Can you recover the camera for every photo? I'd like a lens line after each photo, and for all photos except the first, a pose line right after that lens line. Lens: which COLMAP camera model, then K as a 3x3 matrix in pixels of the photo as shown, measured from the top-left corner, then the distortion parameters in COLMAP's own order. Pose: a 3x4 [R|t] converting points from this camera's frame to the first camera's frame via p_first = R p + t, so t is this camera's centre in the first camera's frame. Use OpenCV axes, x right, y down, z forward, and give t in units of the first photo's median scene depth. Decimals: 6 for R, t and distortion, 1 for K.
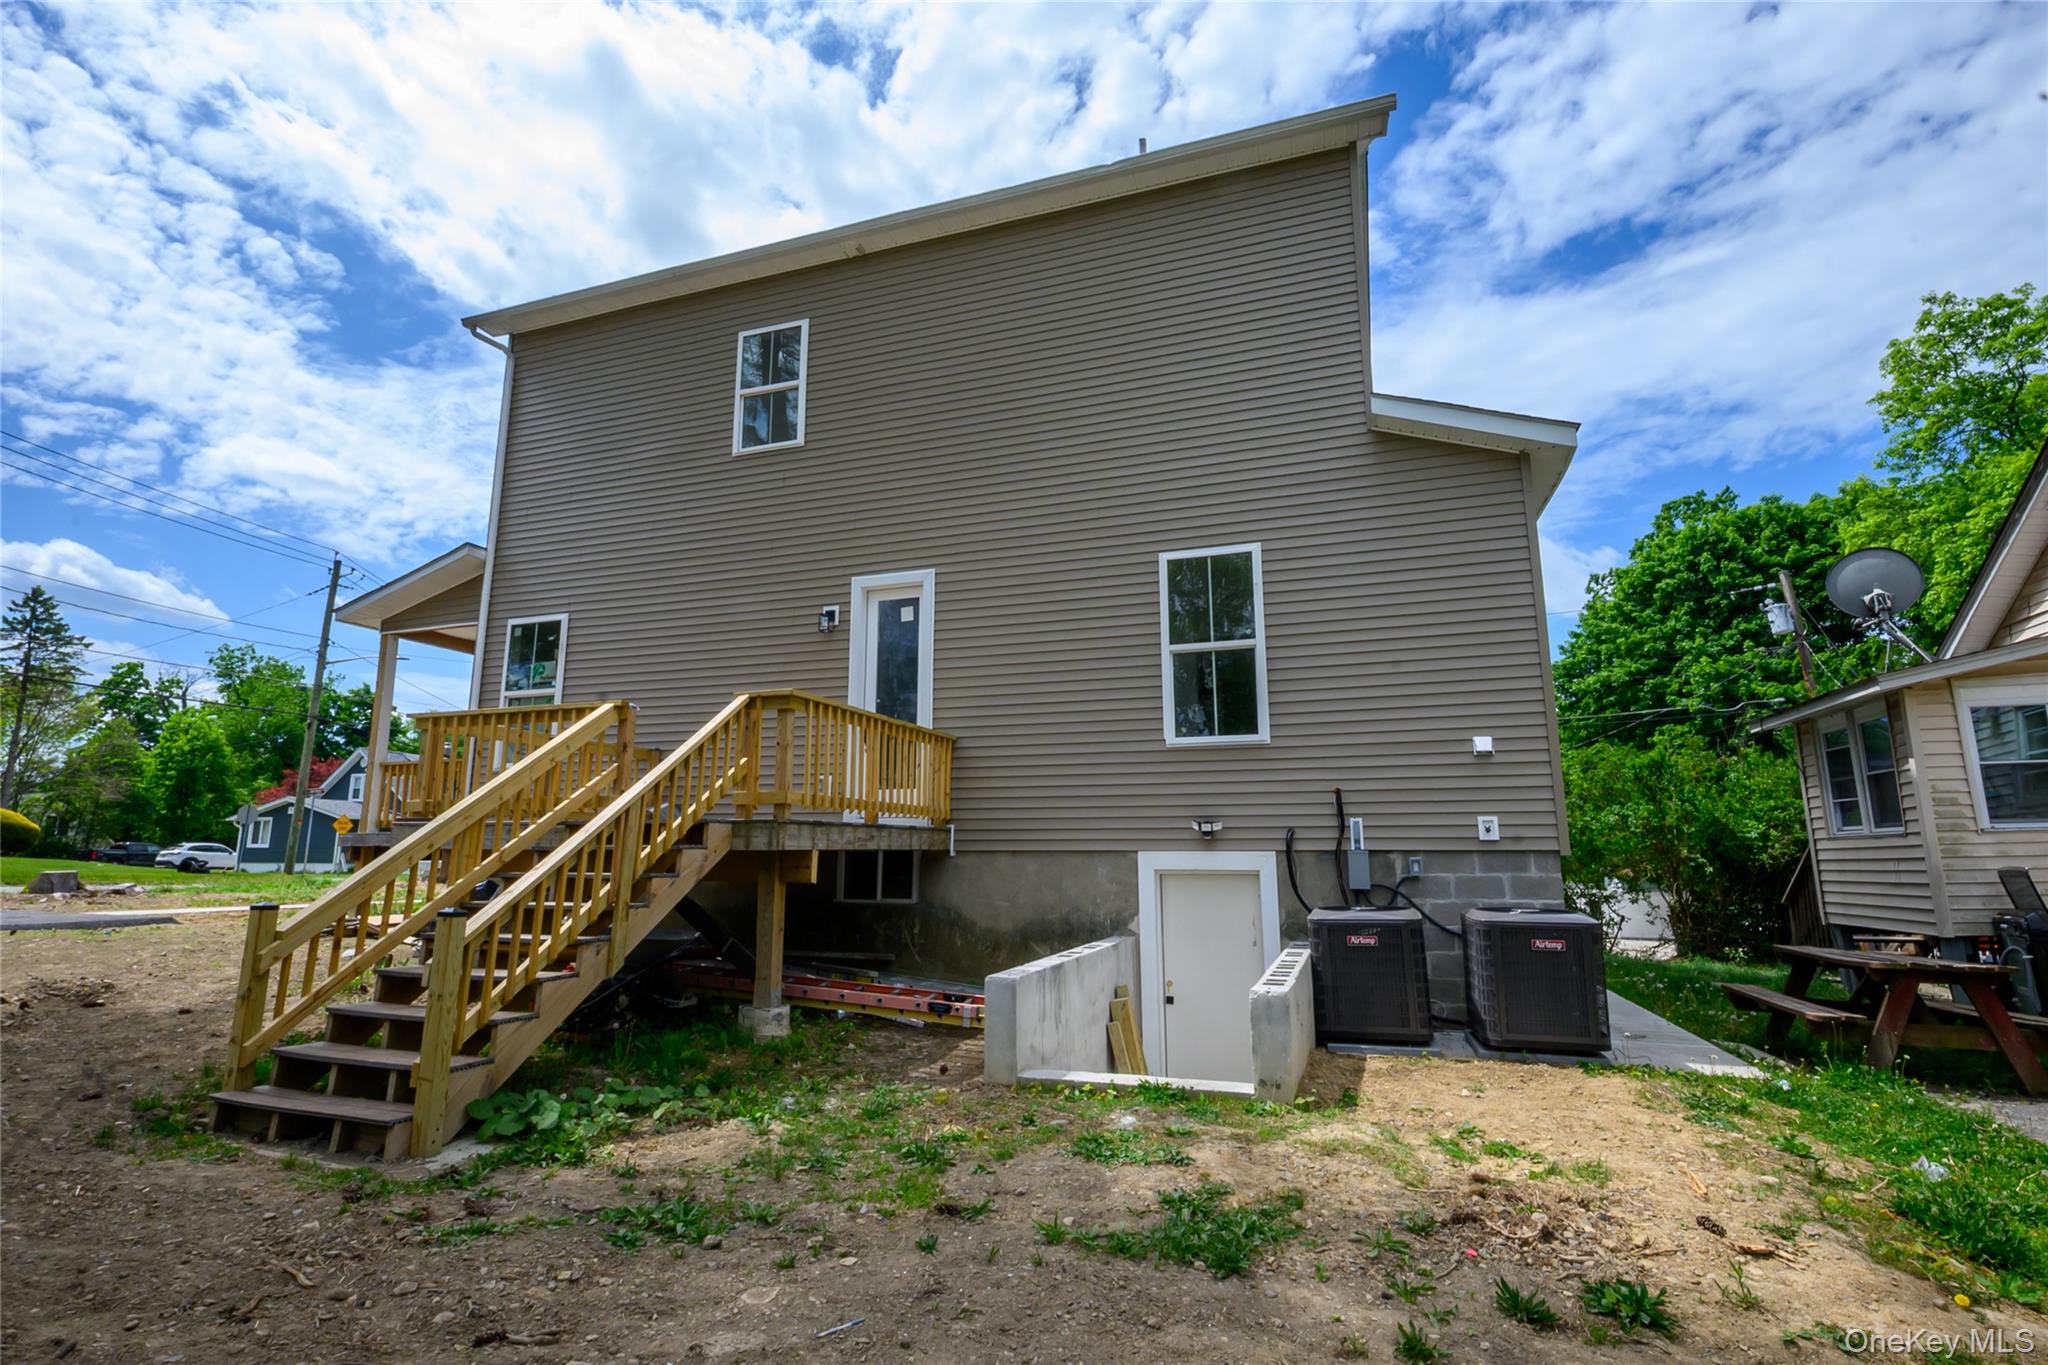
lens RADIAL K [[955.3, 0, 1017.5], [0, 955.3, 678.9], [0, 0, 1]] dist [0.002831, -0.013376]
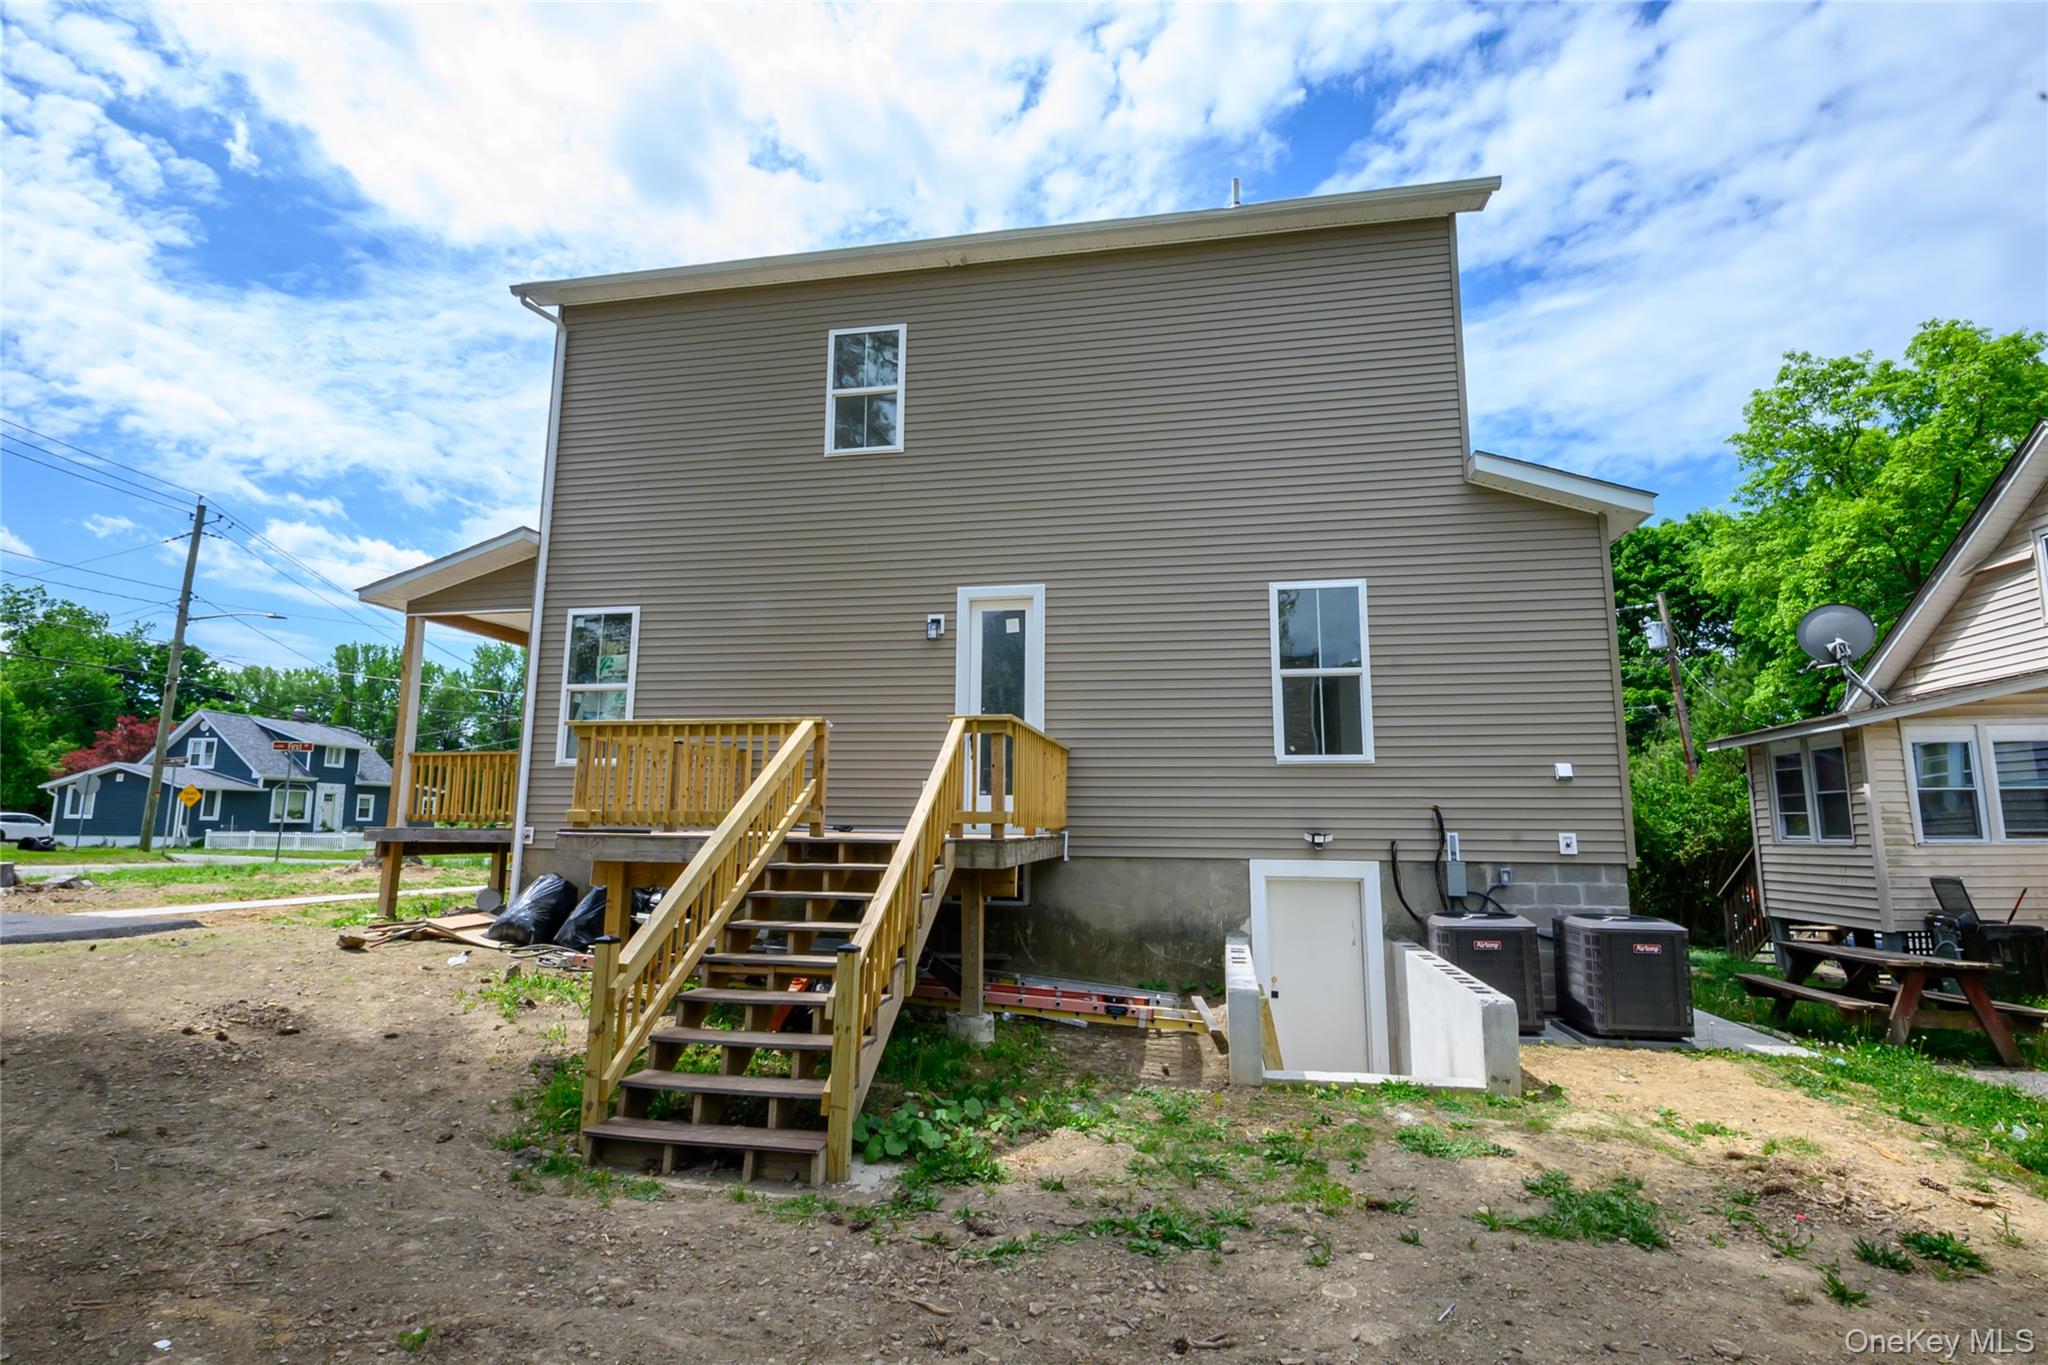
lens RADIAL K [[952.1, 0, 1032.6], [0, 952.1, 684.6], [0, 0, 1]] dist [0.003381, -0.012715]
pose [[0.988862, 0.029154, 0.145952, -0.283246], [-0.033992, 0.998949, 0.030759, -0.042883], [-0.144902, -0.035378, 0.988813, -0.027930]]
